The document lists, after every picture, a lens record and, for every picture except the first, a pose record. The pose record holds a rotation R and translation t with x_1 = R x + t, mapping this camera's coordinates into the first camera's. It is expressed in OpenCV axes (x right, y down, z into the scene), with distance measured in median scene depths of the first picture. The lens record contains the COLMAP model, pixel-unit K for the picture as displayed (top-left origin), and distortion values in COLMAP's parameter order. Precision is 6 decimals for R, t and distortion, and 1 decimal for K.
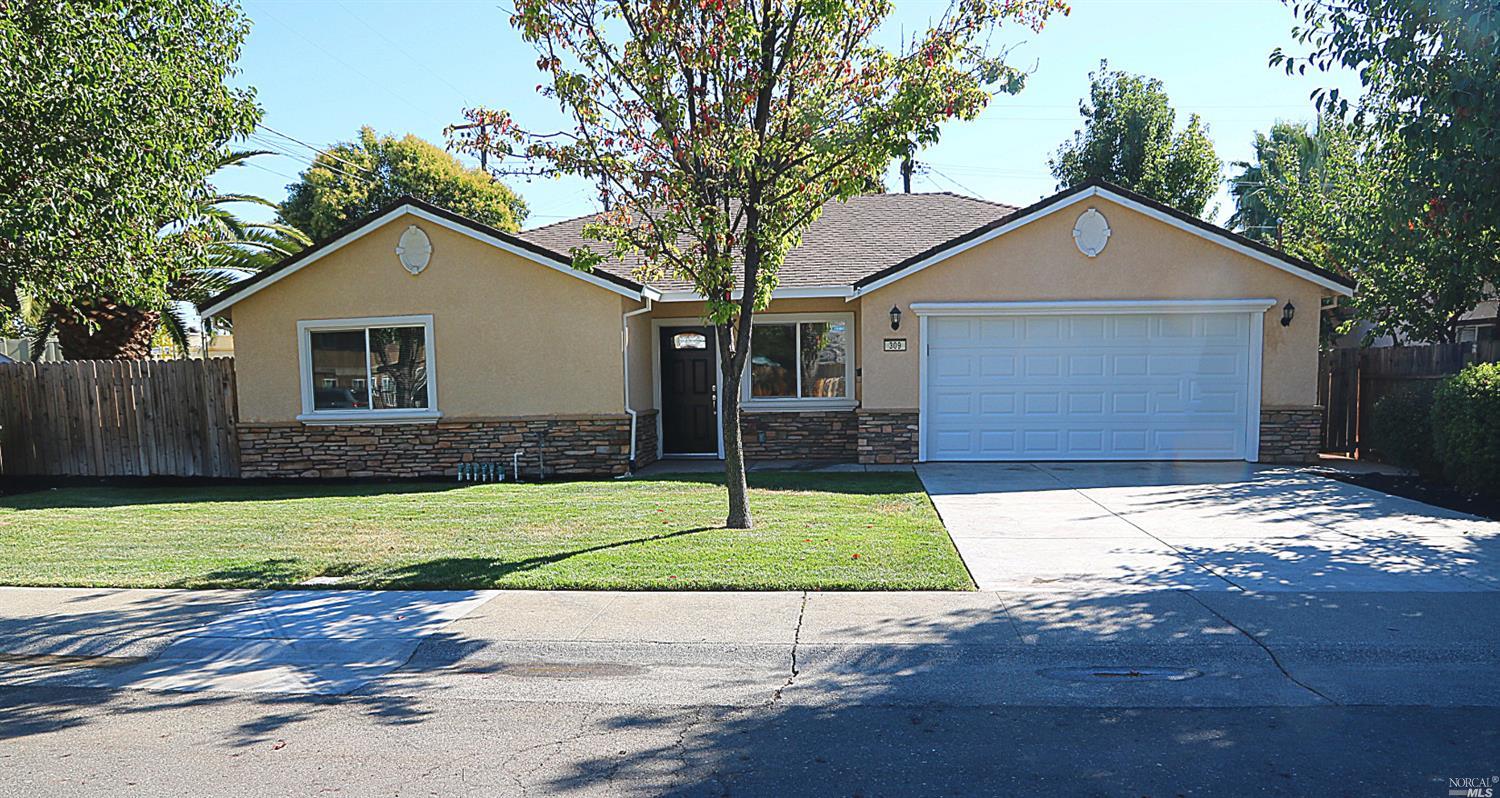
lens RADIAL K [[1057.2, 0, 743.8], [0, 1057.2, 496.1], [0, 0, 1]] dist [-0.083405, -0.000112]
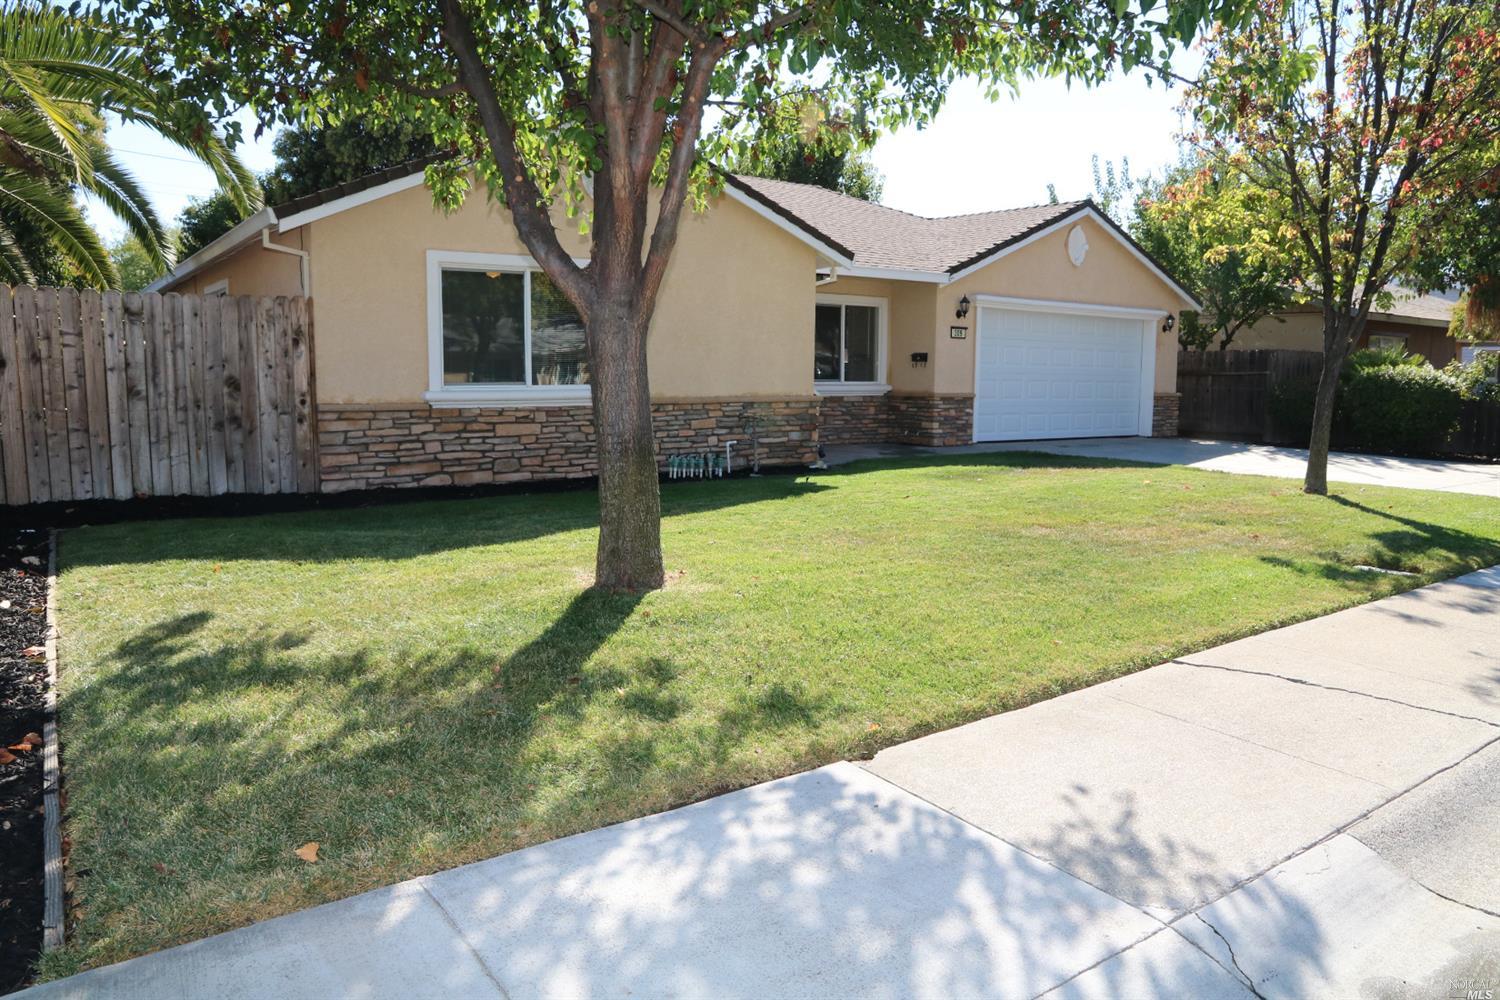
lens RADIAL K [[1040.1, 0, 748.3], [0, 1040.1, 500.0], [0, 0, 1]] dist [-0.071834, 0.019914]
pose [[0.747237, -0.058257, 0.661999, -0.715587], [0.055979, 0.998128, 0.024650, -0.013932], [-0.662196, 0.018639, 0.749099, 0.371542]]
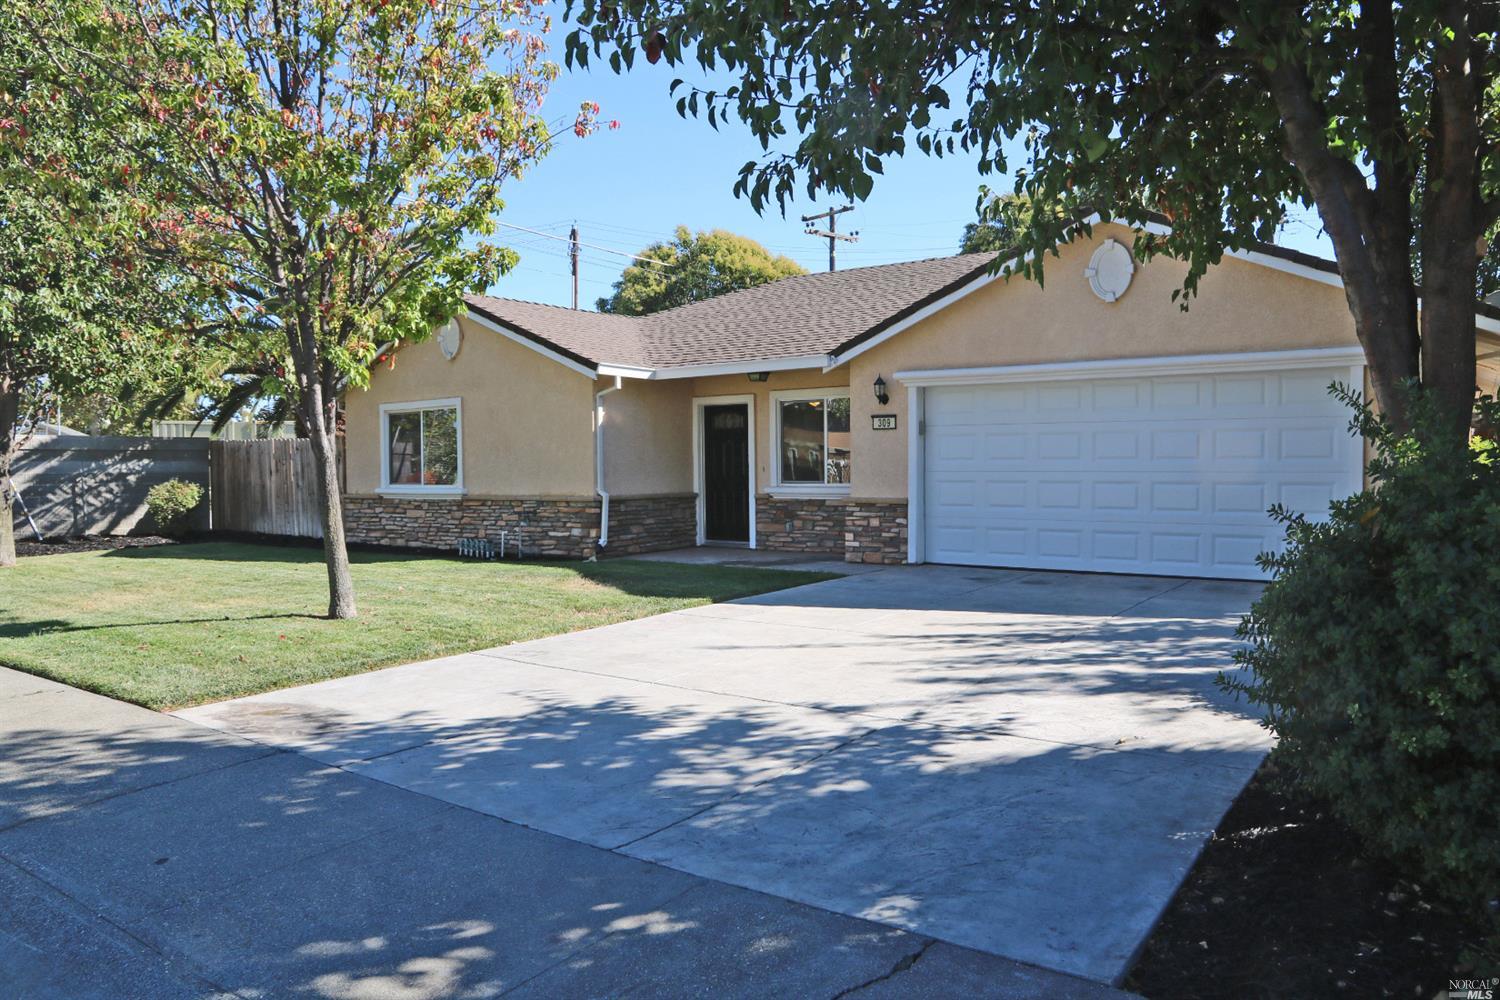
lens RADIAL K [[1040.1, 0, 750.2], [0, 1040.1, 503.0], [0, 0, 1]] dist [-0.071834, 0.019914]
pose [[0.869964, 0.028935, -0.492266, 0.464420], [-0.064051, 0.996451, -0.054625, -0.027740], [0.488938, 0.079052, 0.868729, 0.237543]]
